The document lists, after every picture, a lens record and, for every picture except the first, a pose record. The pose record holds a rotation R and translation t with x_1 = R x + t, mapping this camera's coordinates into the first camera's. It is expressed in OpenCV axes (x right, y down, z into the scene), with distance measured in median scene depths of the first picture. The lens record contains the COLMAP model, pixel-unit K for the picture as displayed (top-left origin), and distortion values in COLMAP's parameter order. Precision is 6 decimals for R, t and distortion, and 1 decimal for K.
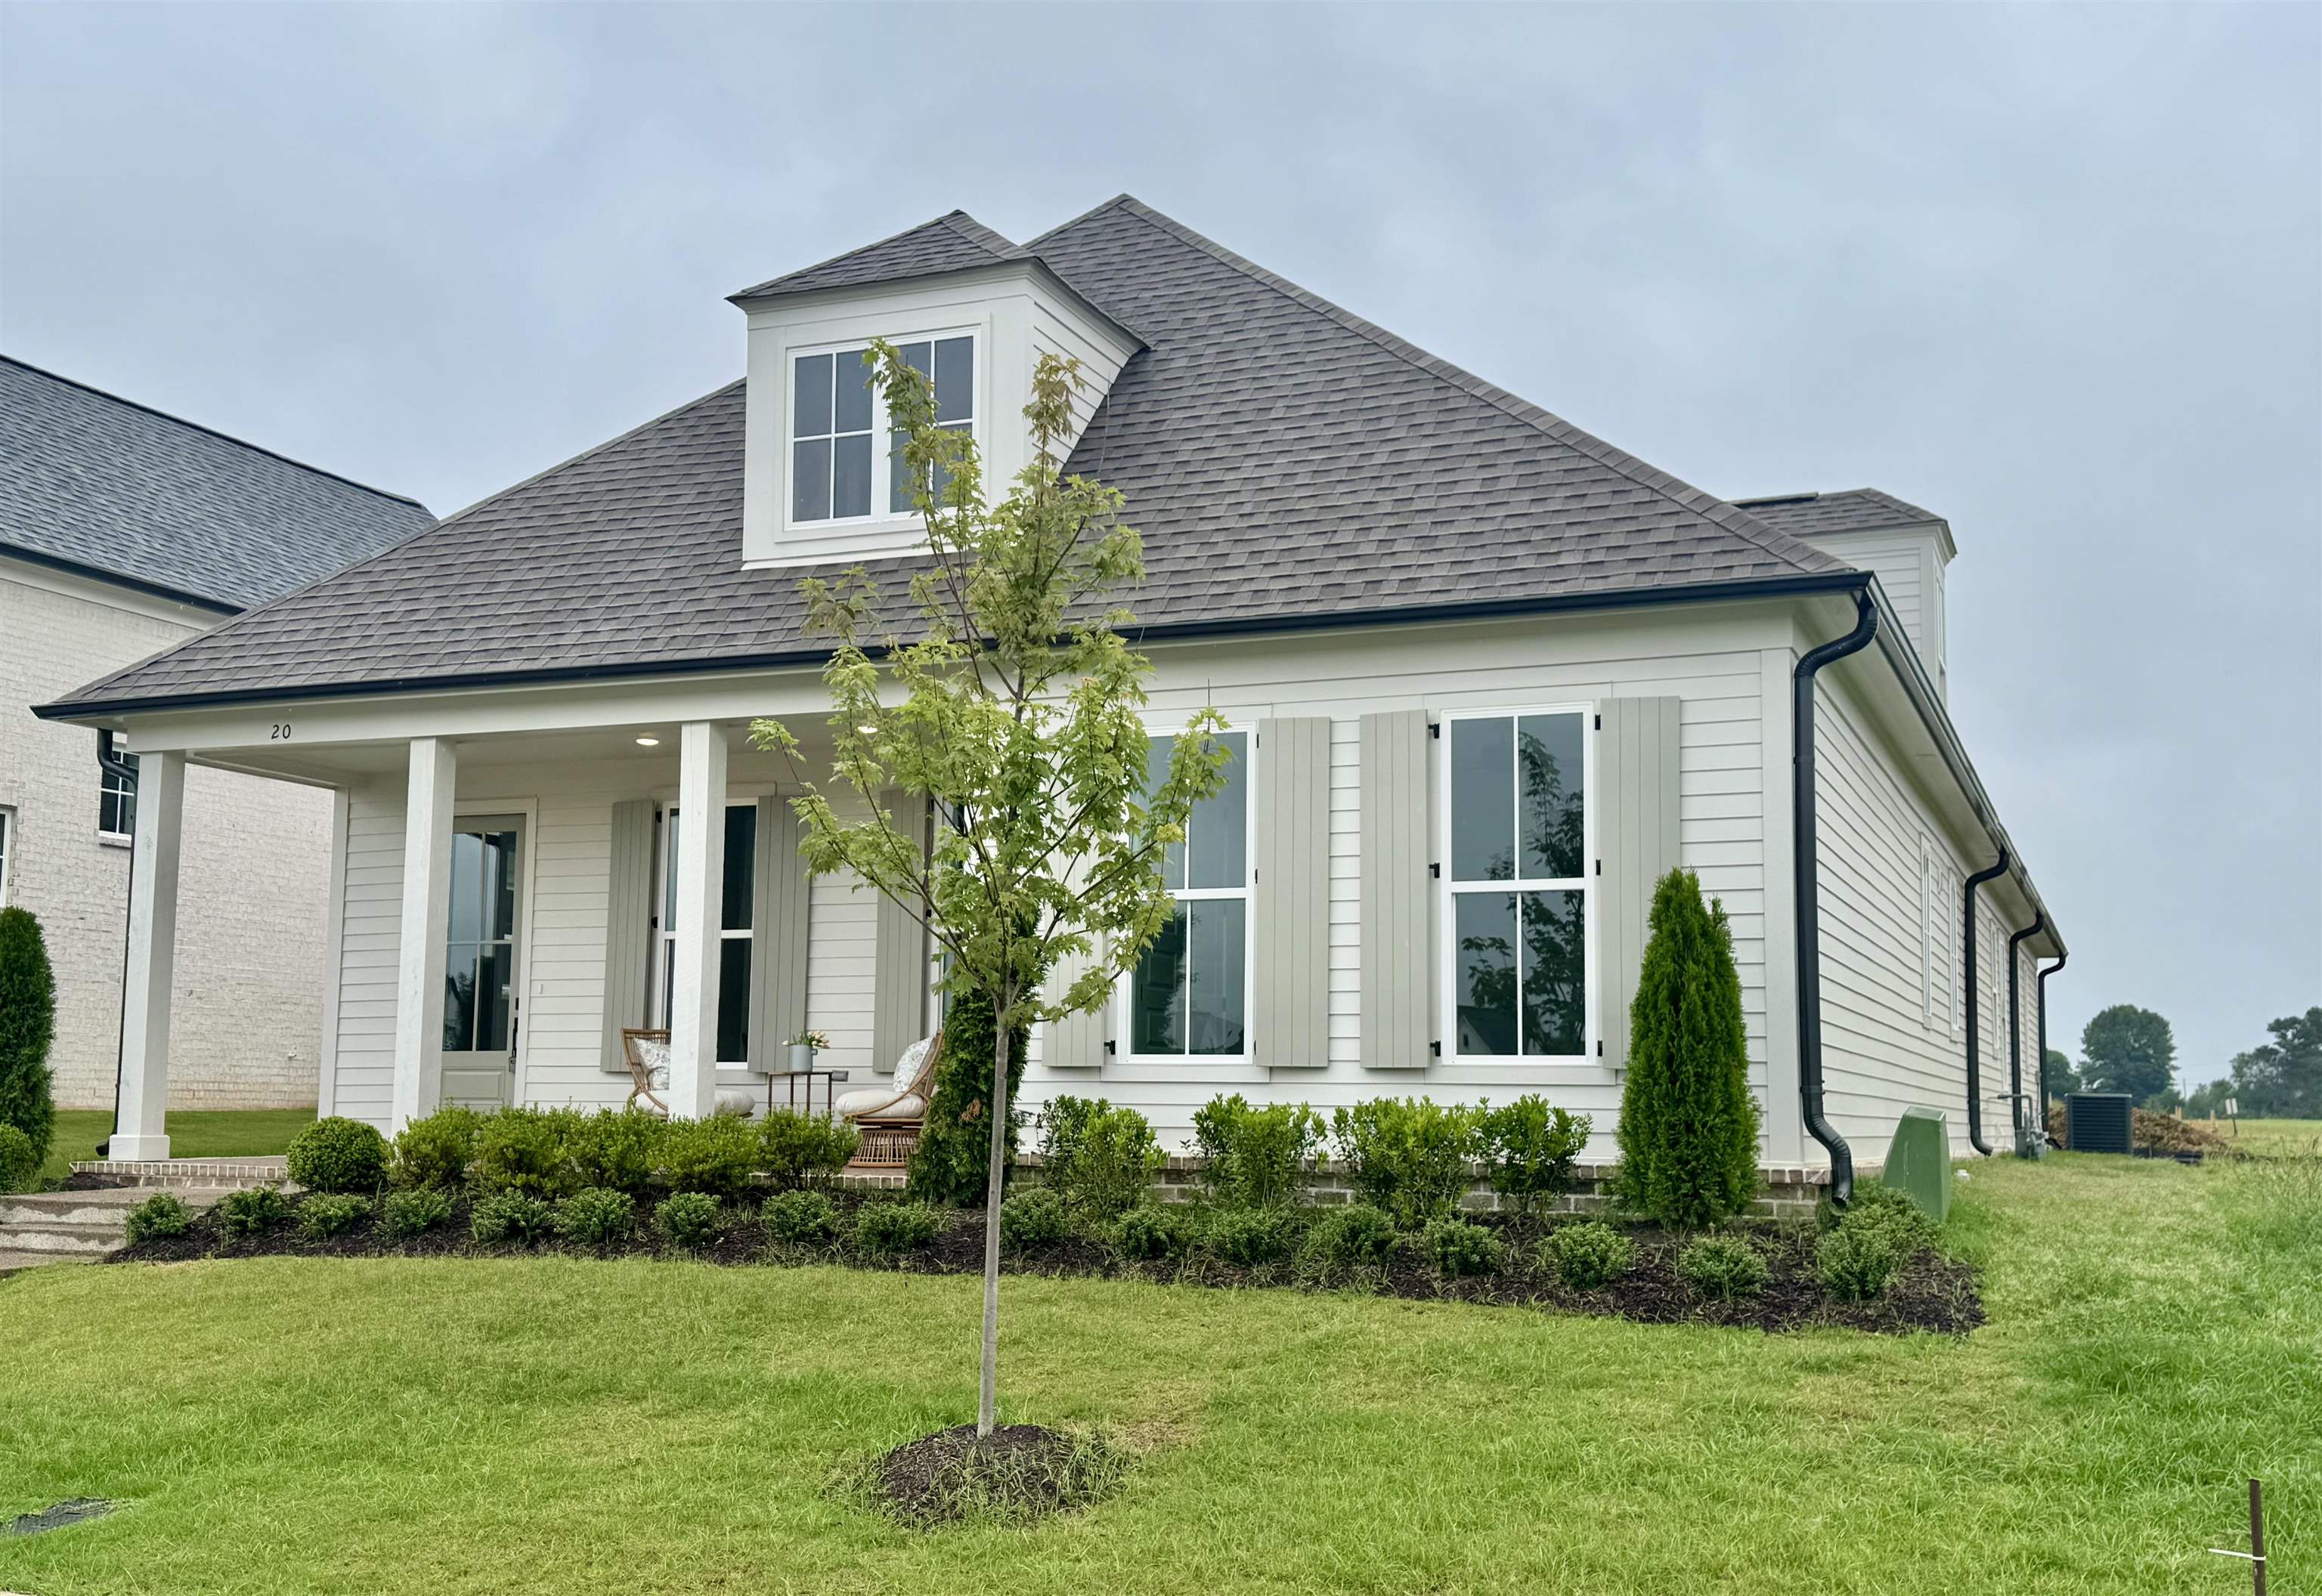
lens RADIAL K [[2415.0, 0, 1161.0], [0, 2415.0, 798.0], [0, 0, 1]] dist [0.024768, -0.018843]
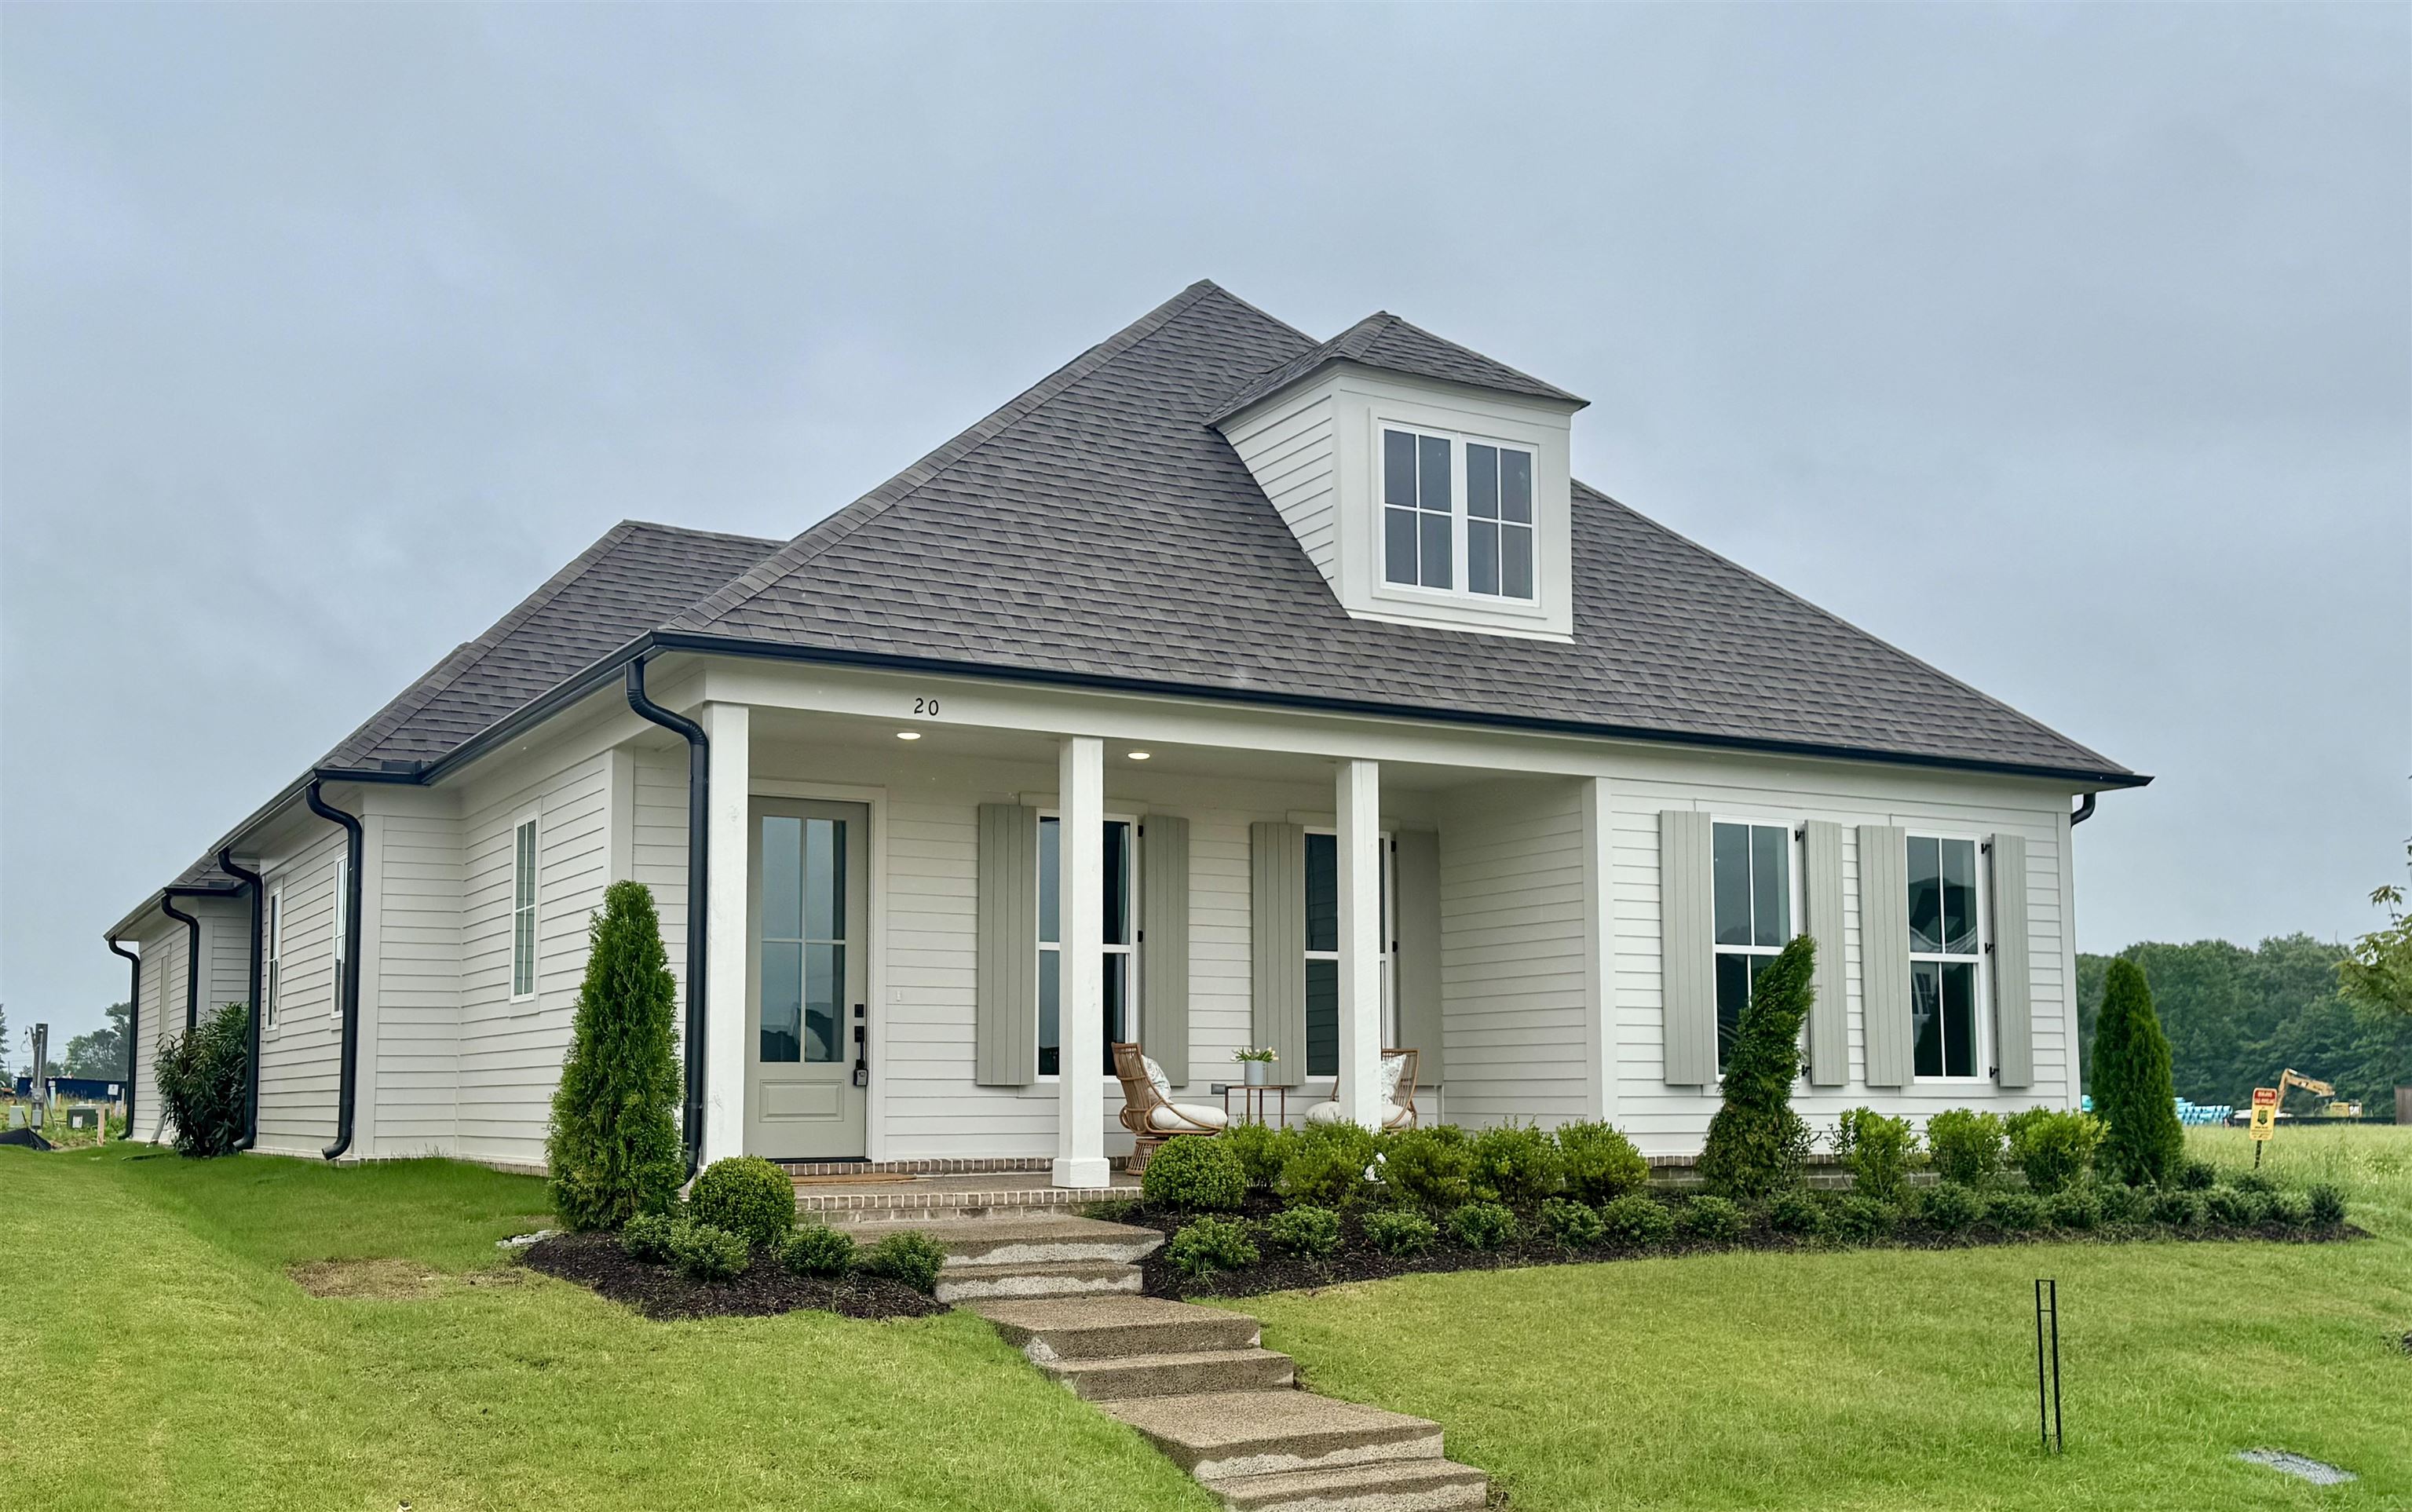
lens RADIAL K [[2307.1, 0, 1204.4], [0, 2307.1, 889.3], [0, 0, 1]] dist [0.084016, -0.006364]
pose [[0.621289, 0.060052, 0.781277, -1.023350], [-0.093290, 0.995636, -0.002341, 0.033869], [-0.778008, -0.071431, 0.624180, 0.412798]]
